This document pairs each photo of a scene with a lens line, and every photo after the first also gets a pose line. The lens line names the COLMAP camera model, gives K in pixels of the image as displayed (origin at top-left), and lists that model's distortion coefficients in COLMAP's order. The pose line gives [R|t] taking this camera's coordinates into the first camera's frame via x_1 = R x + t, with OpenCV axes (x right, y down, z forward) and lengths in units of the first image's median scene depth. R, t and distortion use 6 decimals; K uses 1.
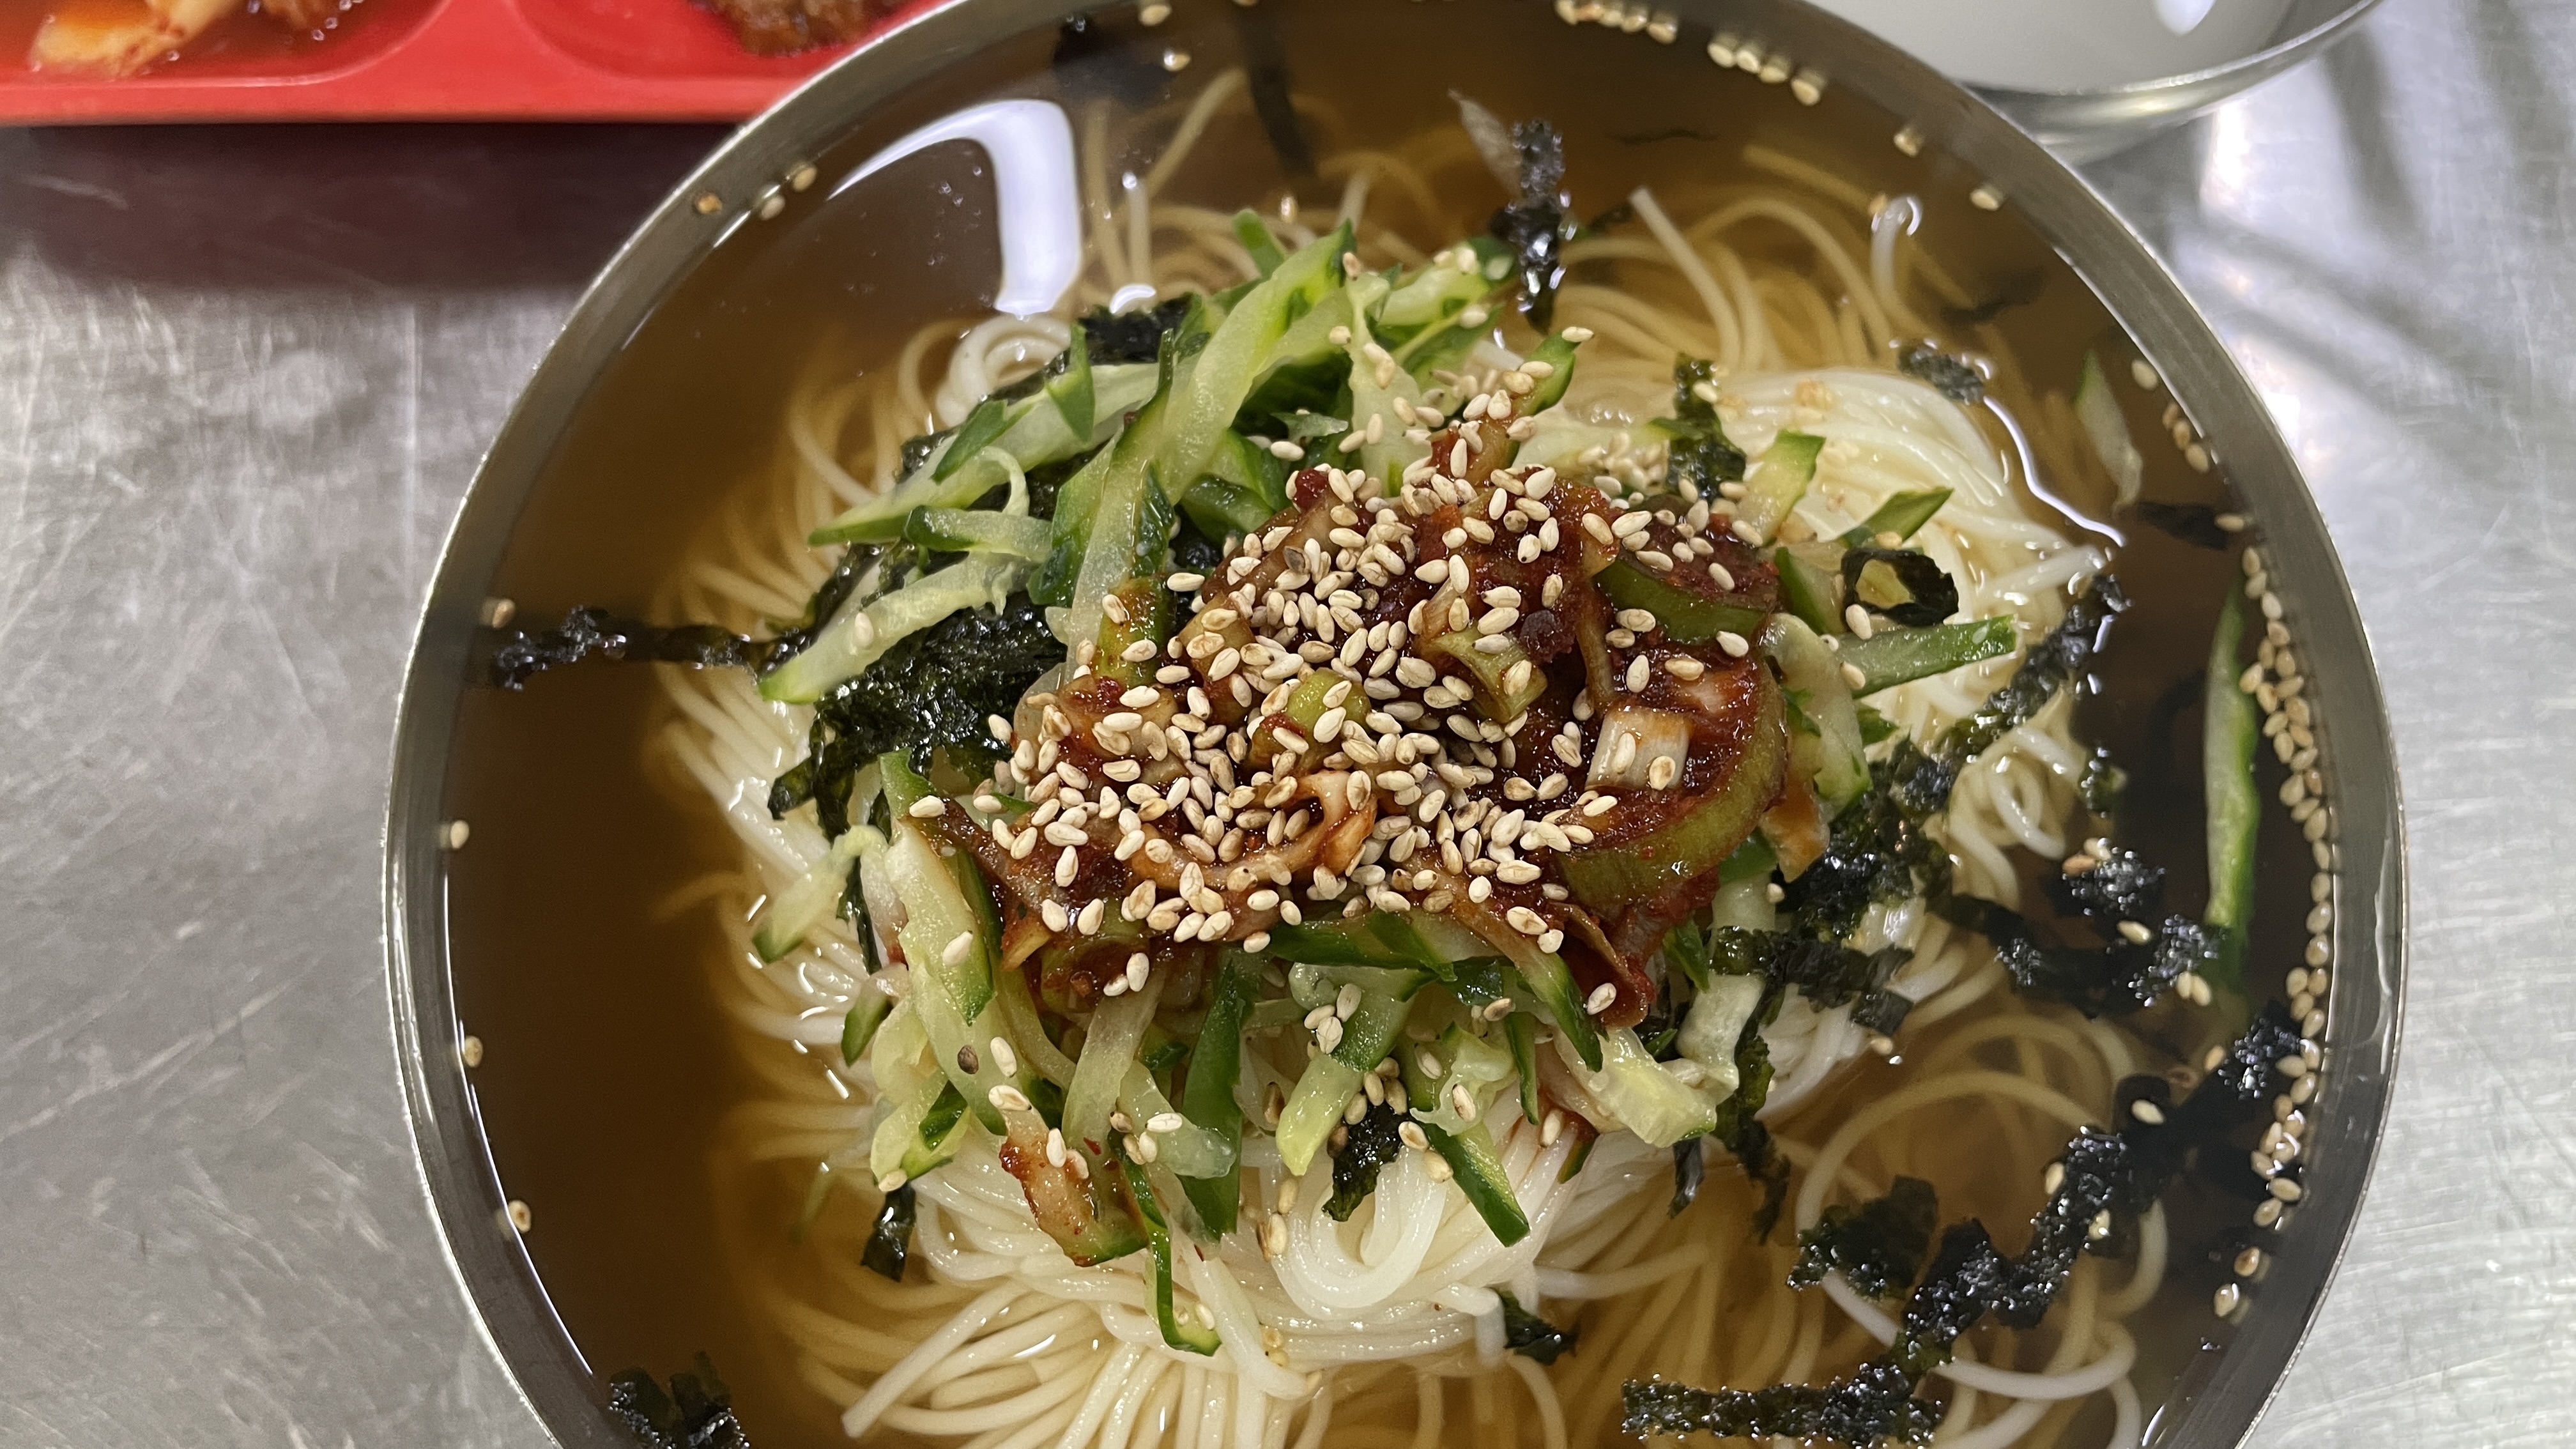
lens RADIAL K [[1945.5, 0, 1294.6], [0, 1945.5, 735.6], [0, 0, 1]] dist [0.040008, -0.050978]
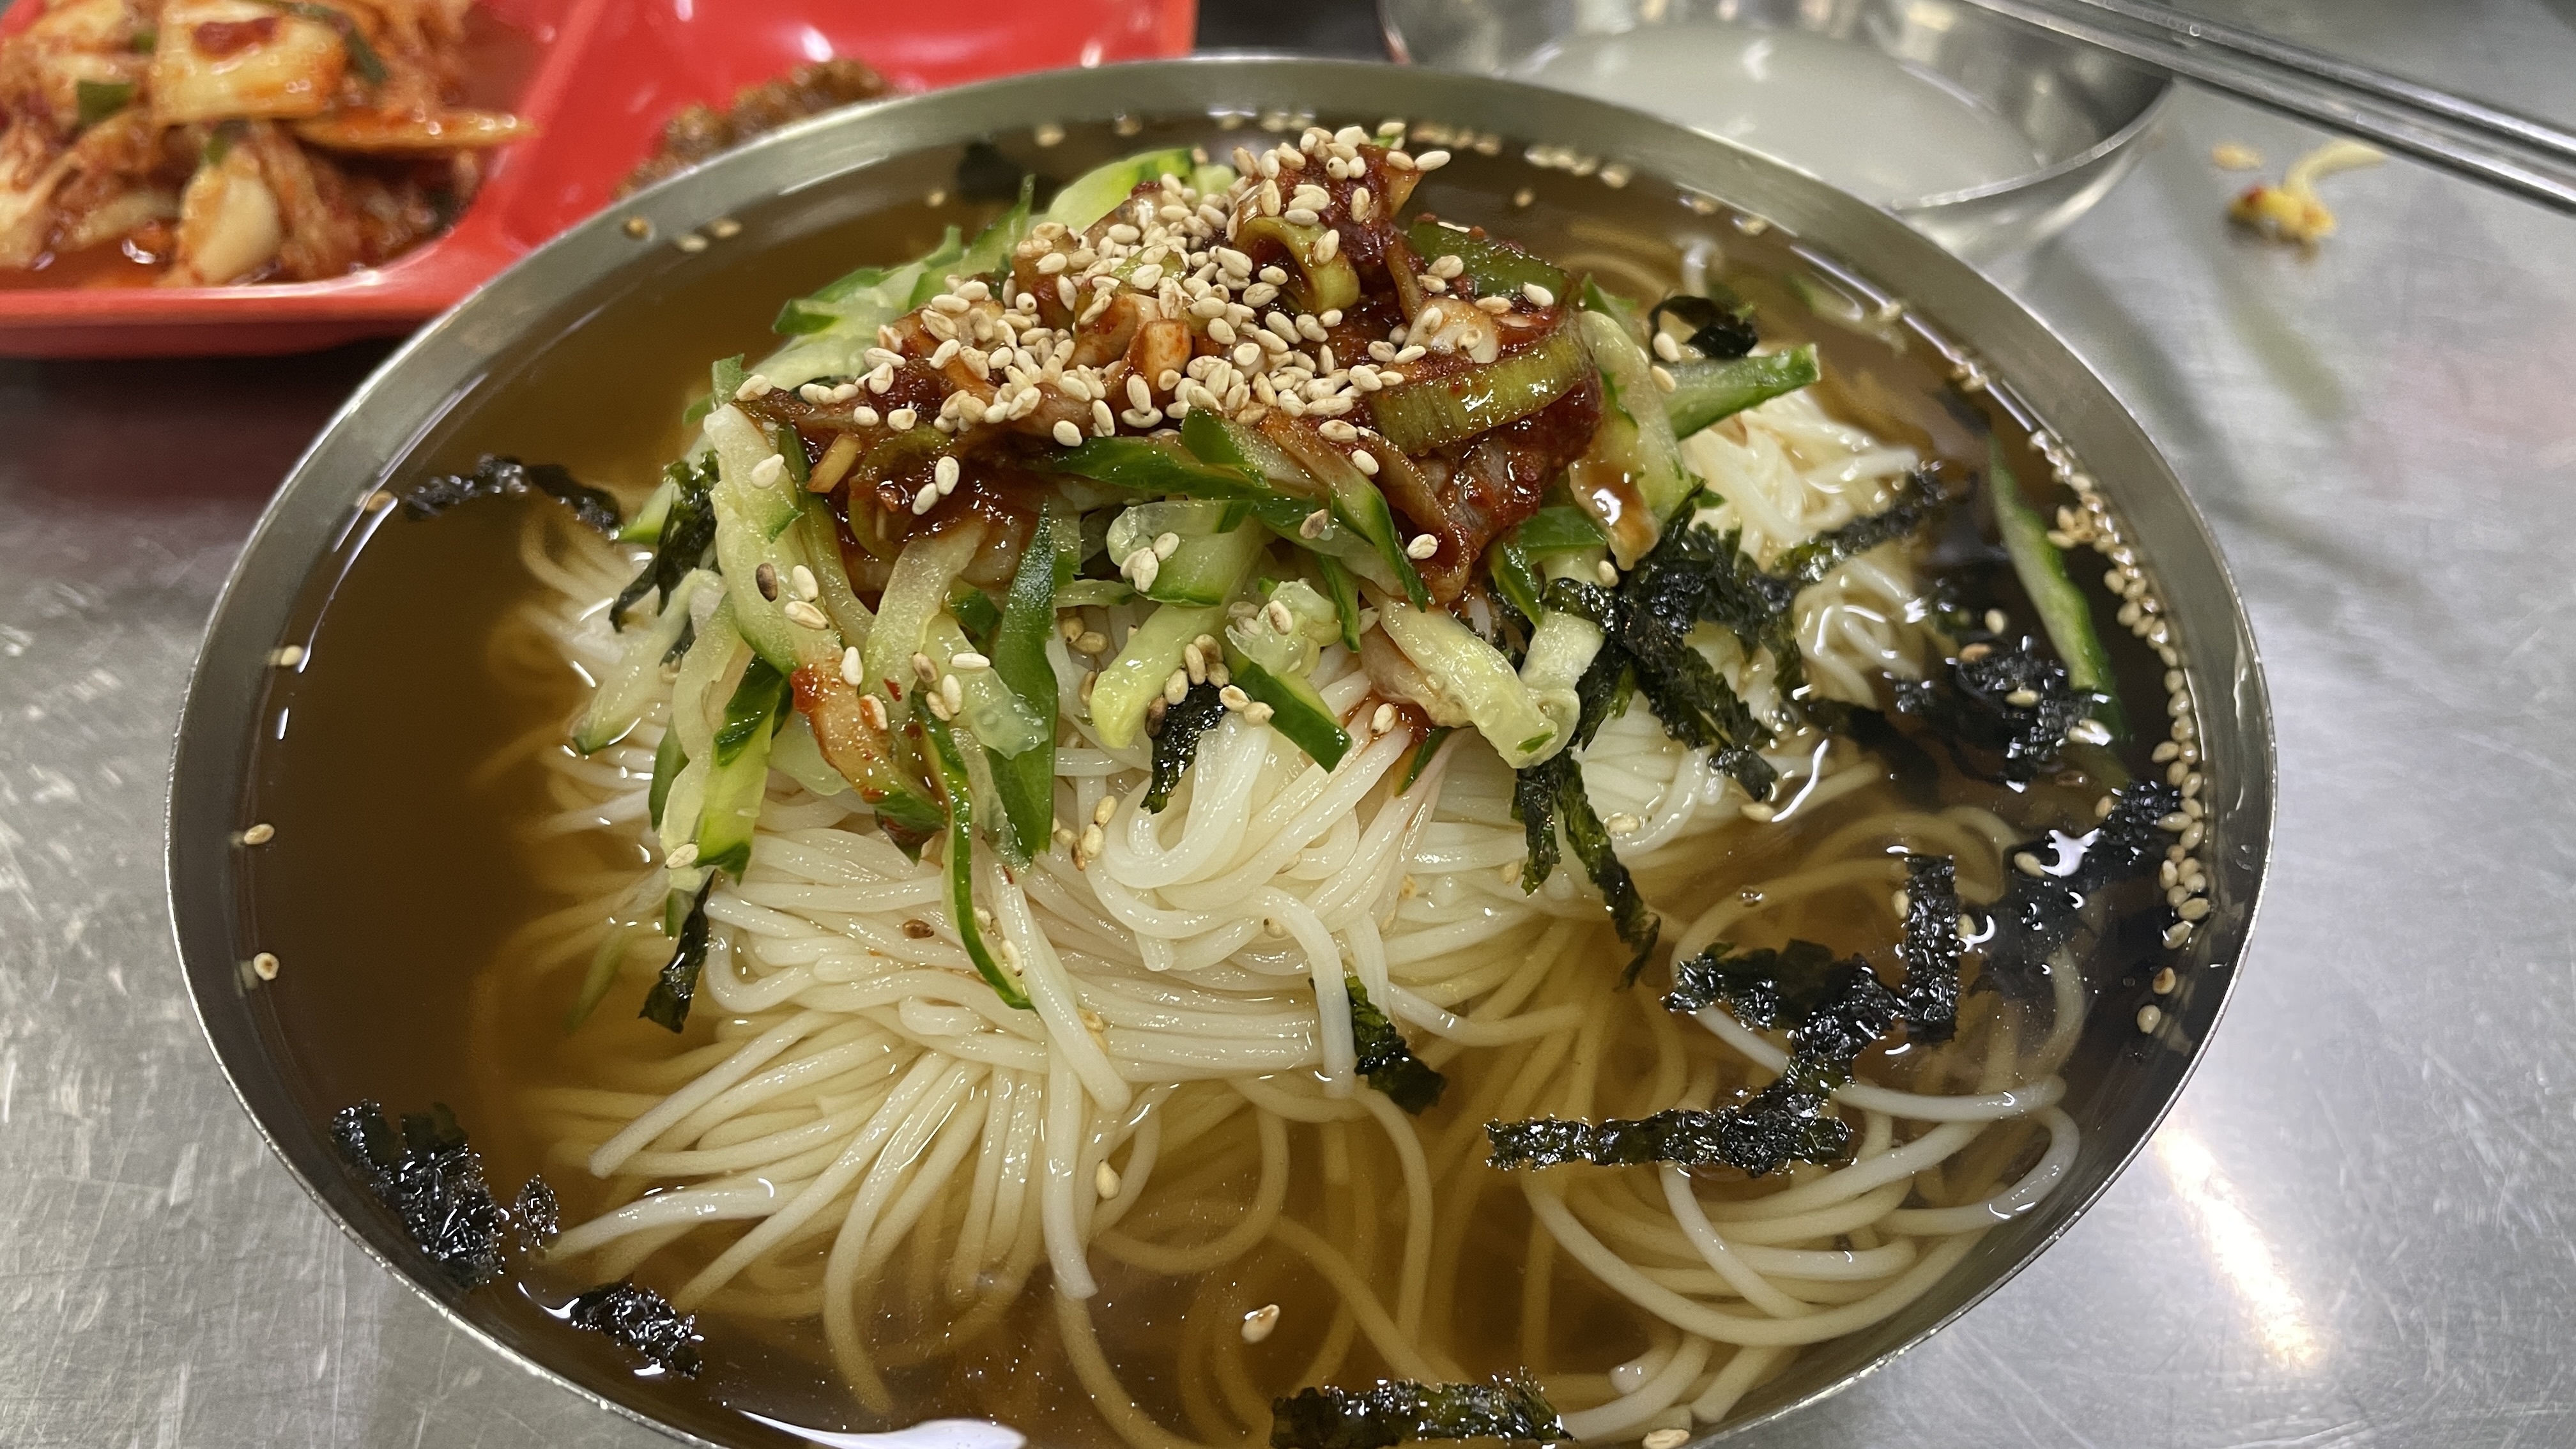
lens RADIAL K [[1945.5, 0, 1299.1], [0, 1945.5, 763.8], [0, 0, 1]] dist [0.040008, -0.050978]
pose [[0.999820, -0.002874, 0.018733, 0.072077], [0.010627, 0.903420, -0.428625, 0.619865], [-0.015692, 0.428747, 0.903288, 0.150279]]
